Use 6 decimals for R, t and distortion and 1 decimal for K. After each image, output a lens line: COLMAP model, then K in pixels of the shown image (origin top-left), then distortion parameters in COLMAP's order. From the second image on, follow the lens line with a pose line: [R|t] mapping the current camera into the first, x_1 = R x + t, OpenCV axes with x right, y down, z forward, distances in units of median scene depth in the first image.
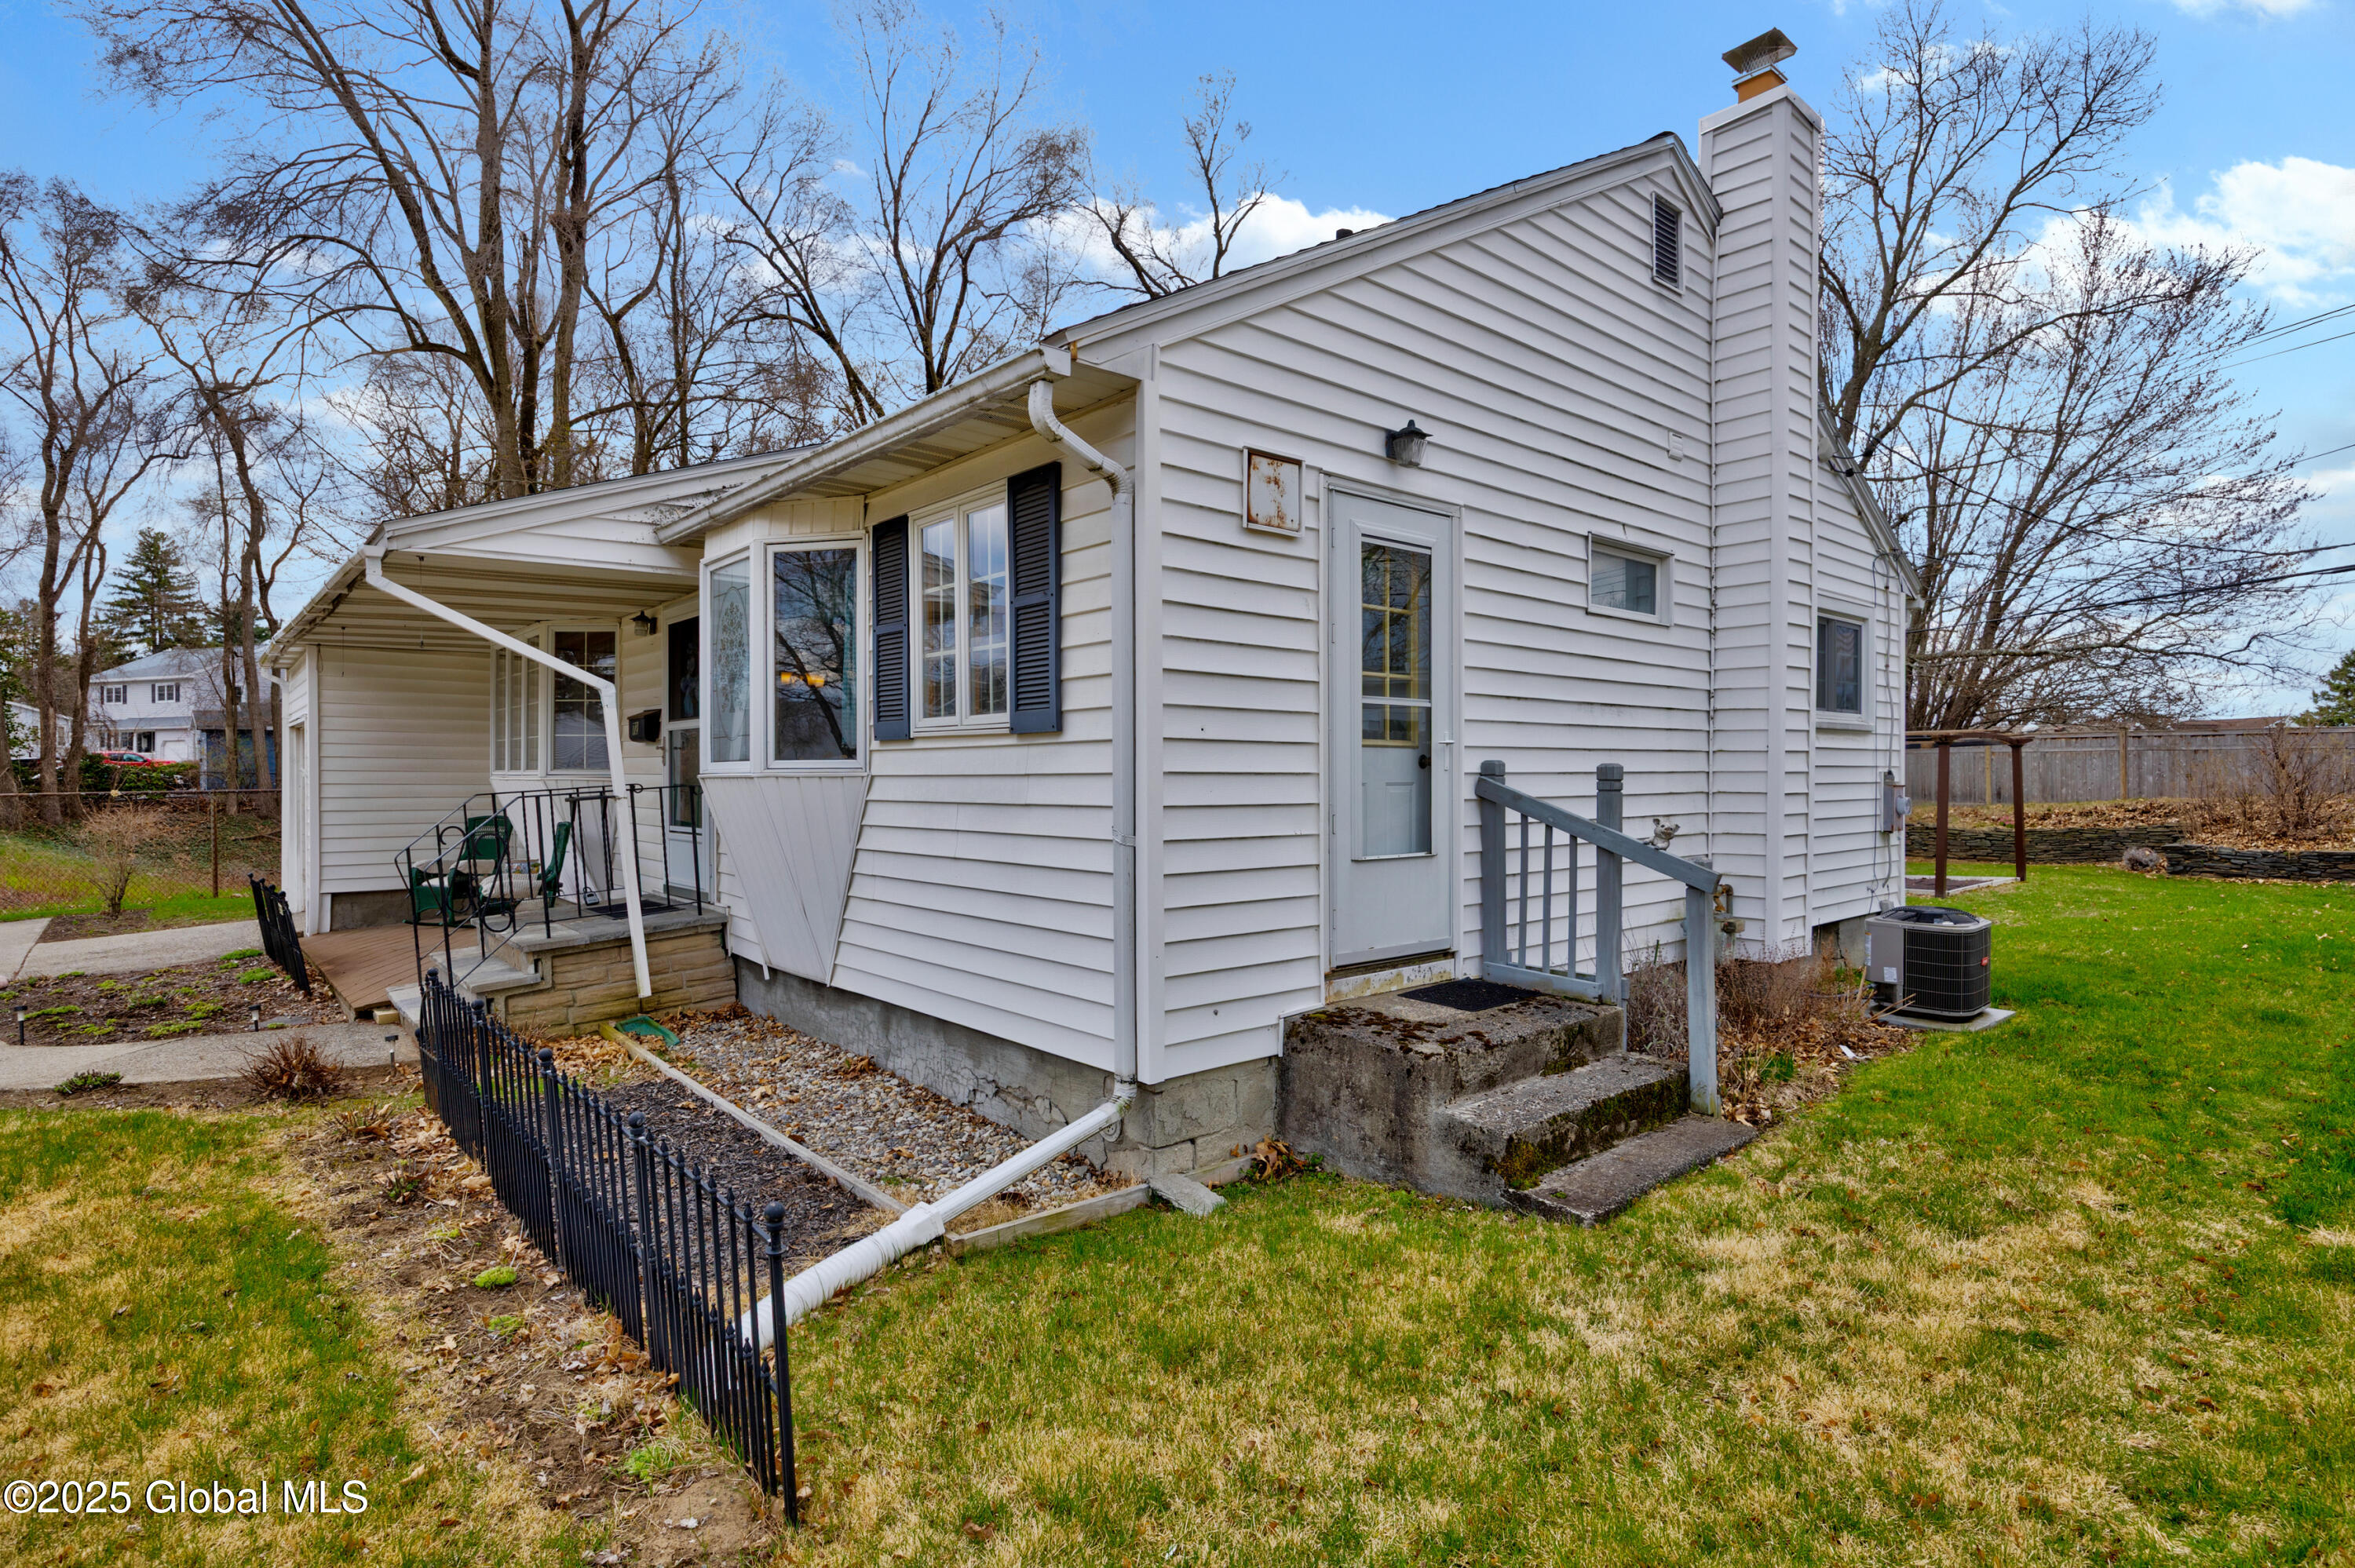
lens RADIAL K [[1209.1, 0, 1176.7], [0, 1209.1, 791.1], [0, 0, 1]] dist [0.004462, 0.000533]
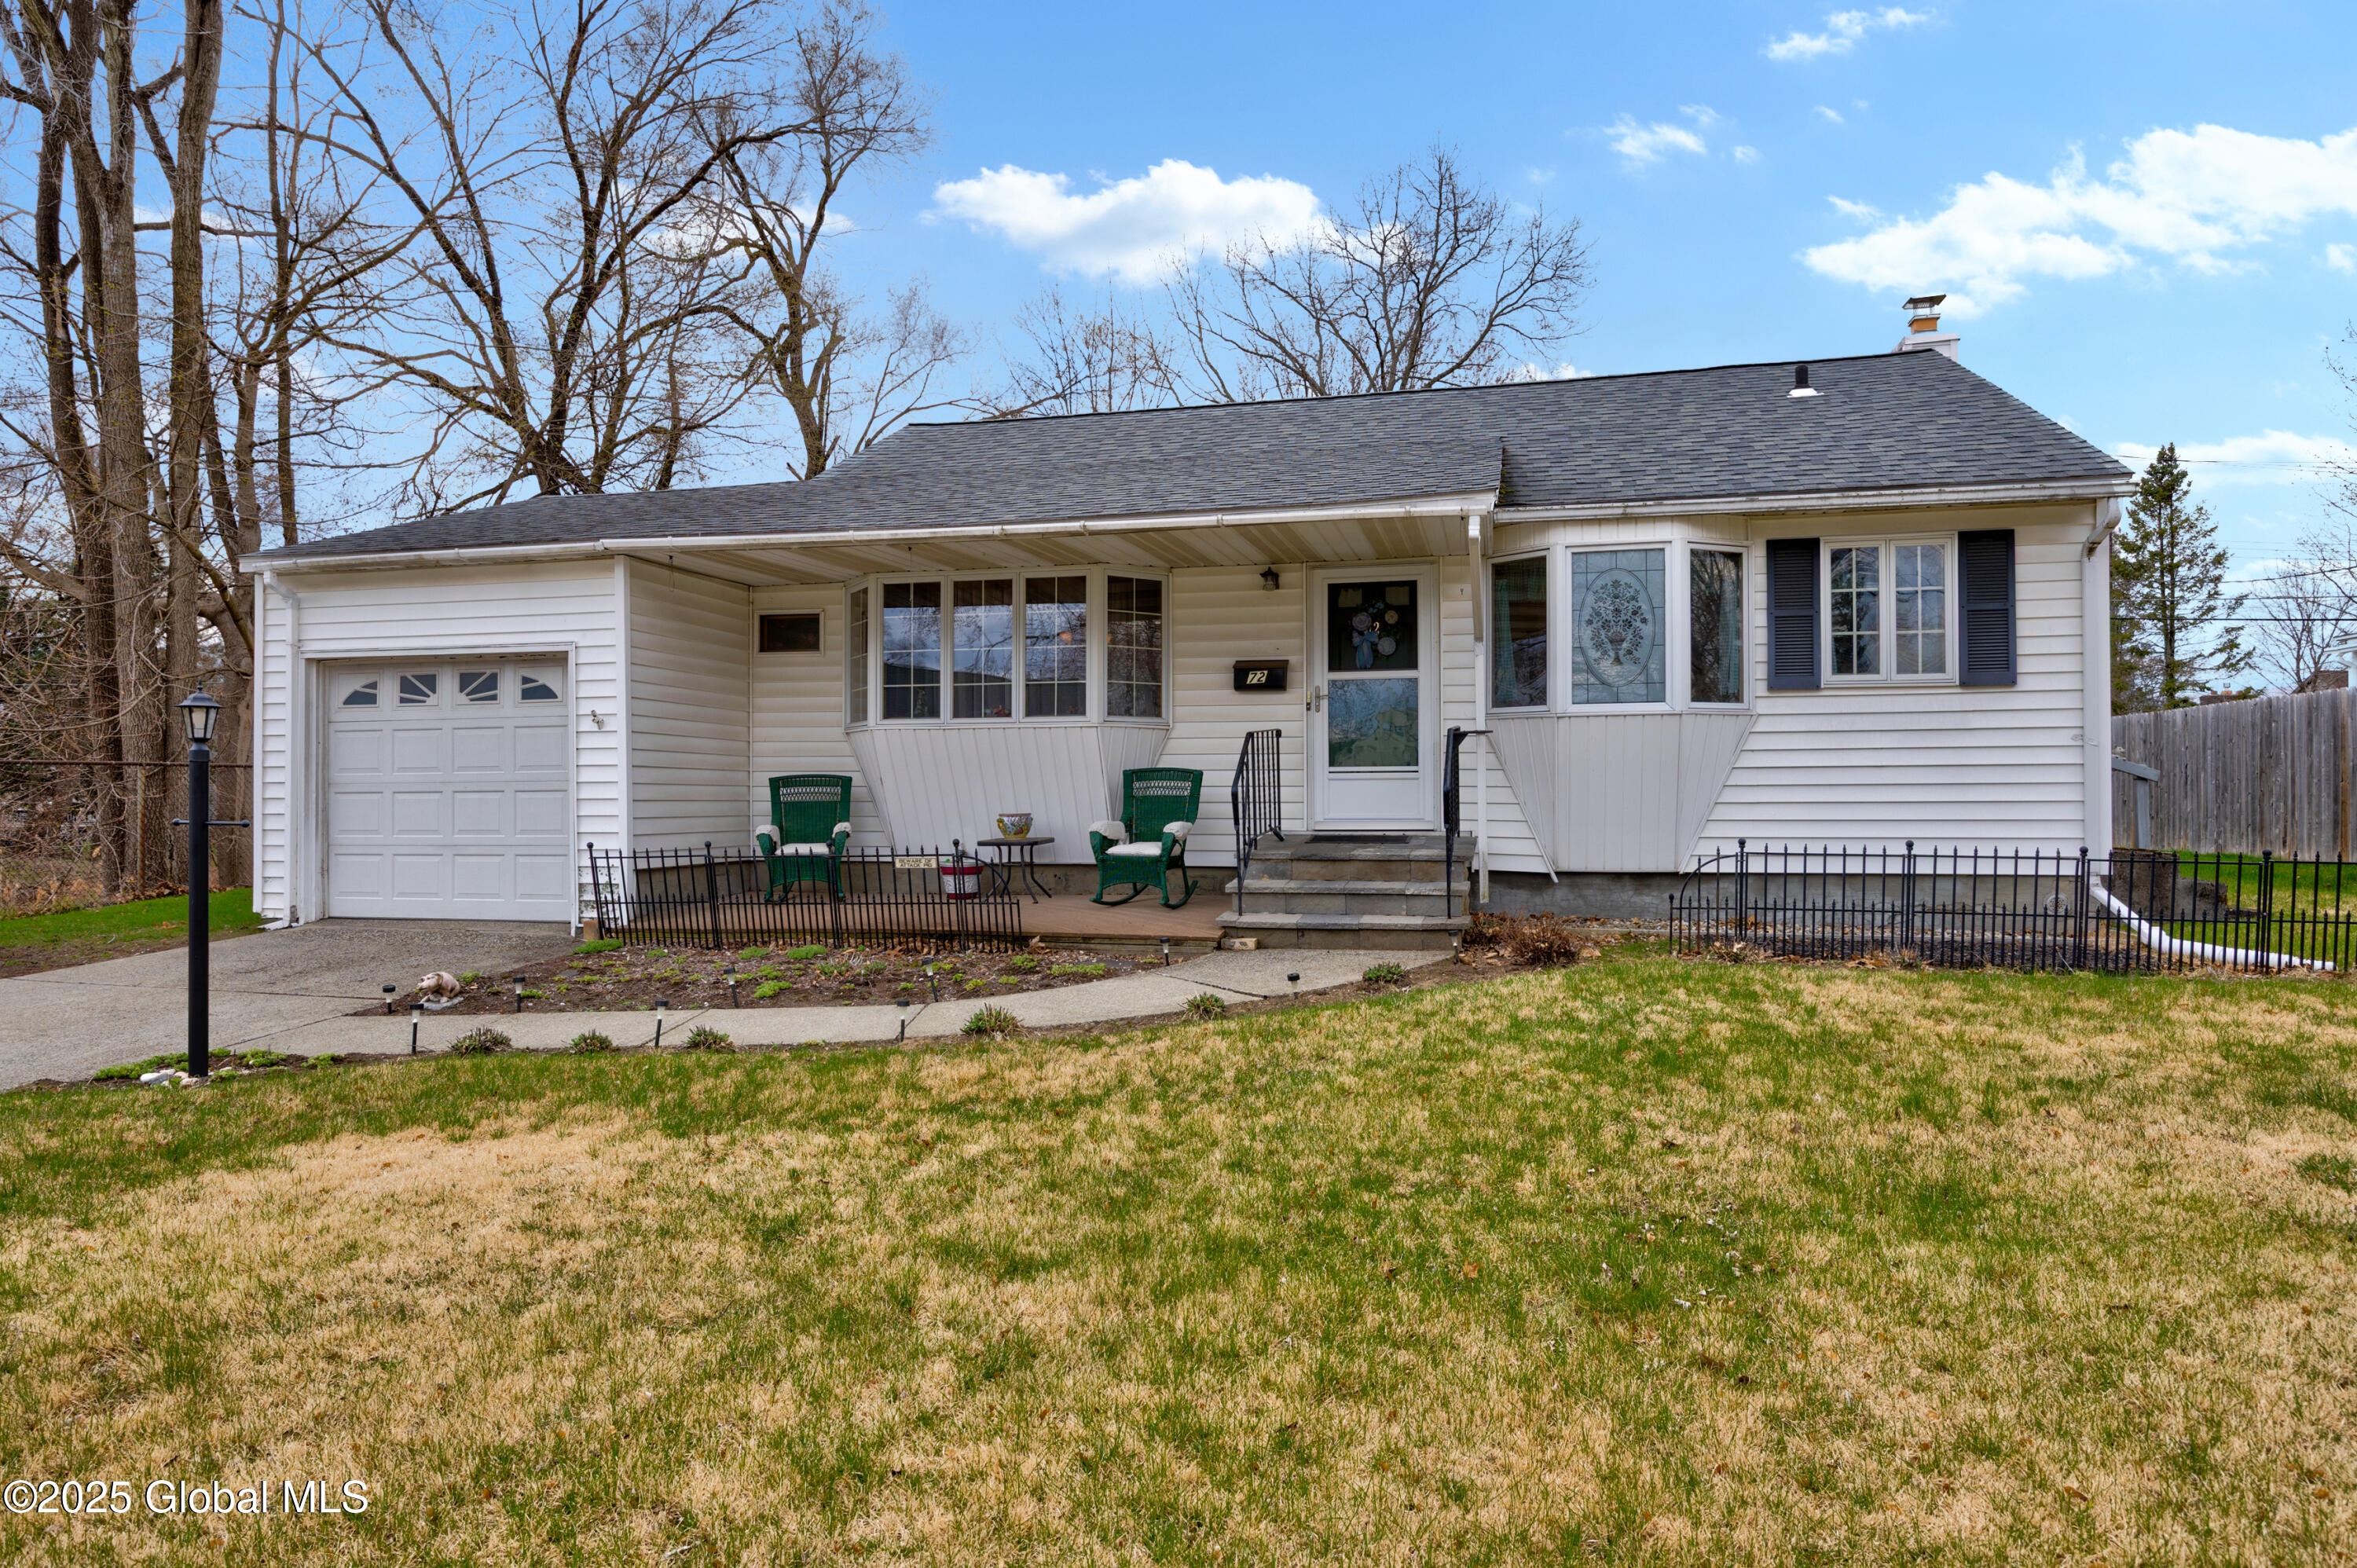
lens RADIAL K [[1353.2, 0, 1176.3], [0, 1353.2, 783.0], [0, 0, 1]] dist [-0.012668, -0.001506]
pose [[0.813384, -0.006185, 0.581694, -2.084788], [0.010420, 0.999938, -0.003939, 0.081130], [-0.581634, 0.009266, 0.813398, 0.136674]]
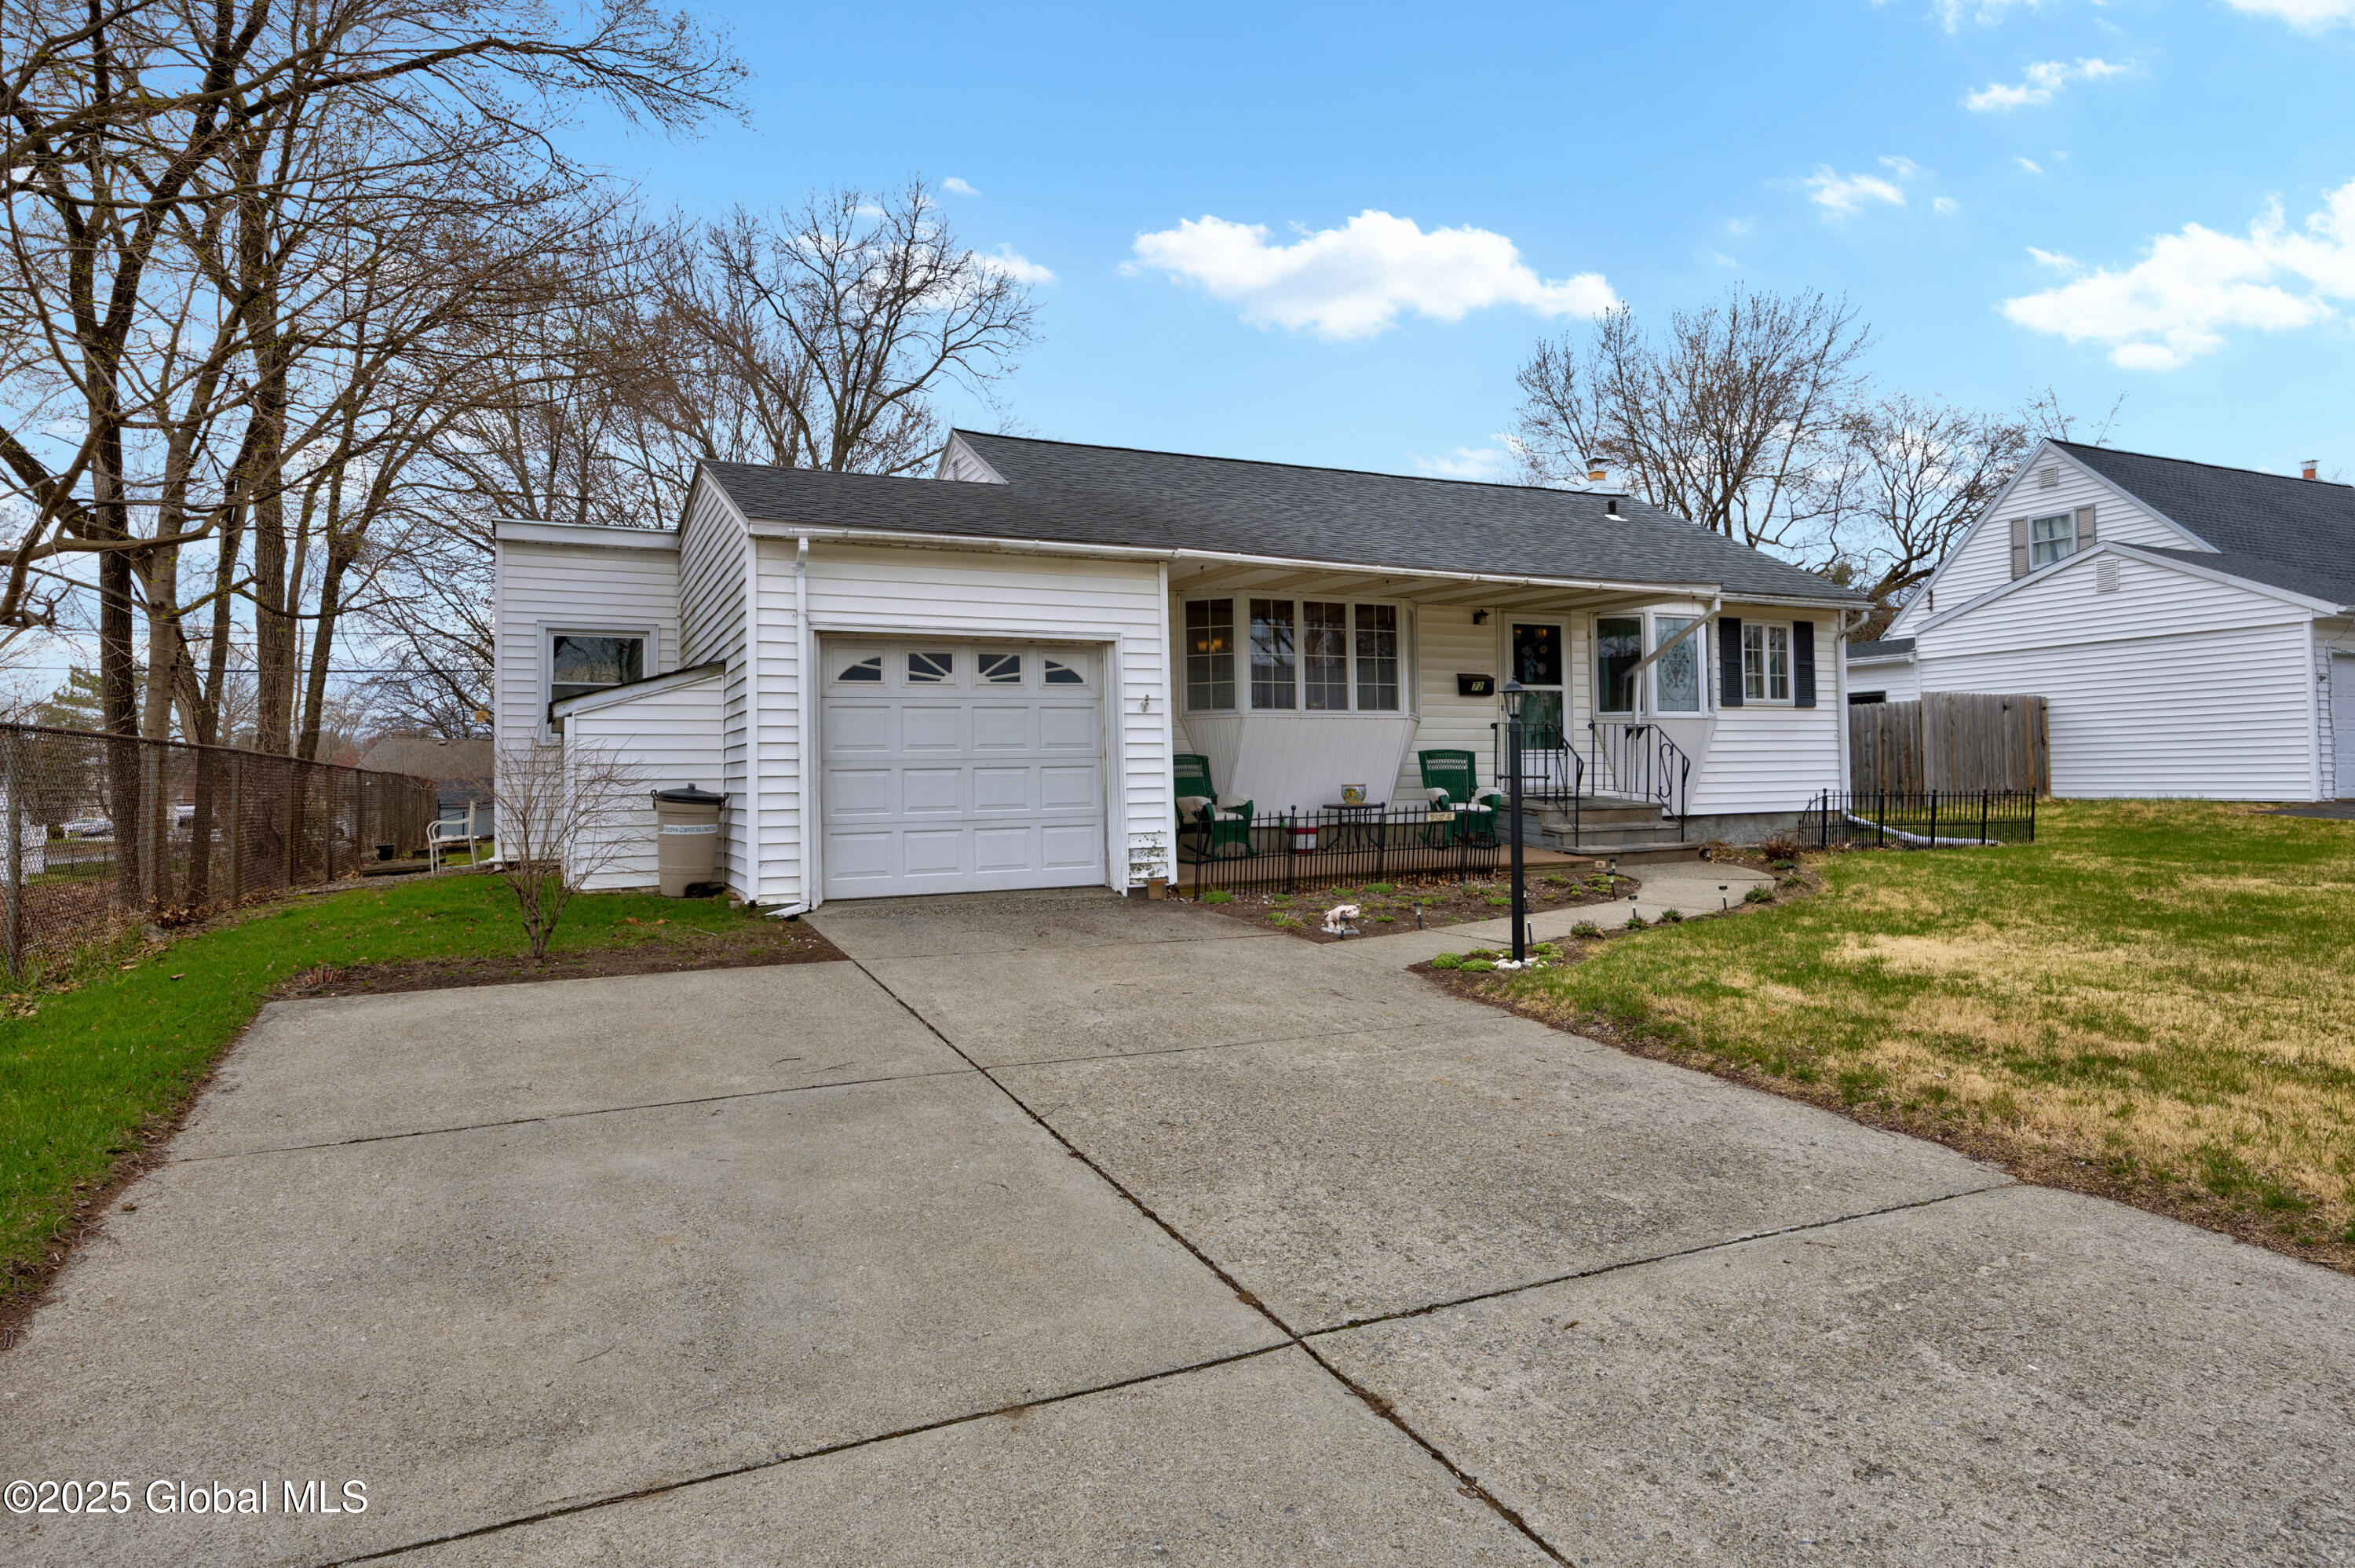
lens RADIAL K [[1351.9, 0, 1174.9], [0, 1351.9, 753.6], [0, 0, 1]] dist [-0.012668, -0.001506]
pose [[0.277784, 0.010788, 0.960583, -3.768495], [0.020525, 0.999642, -0.017162, 0.094789], [-0.960424, 0.024483, 0.277463, 1.567387]]
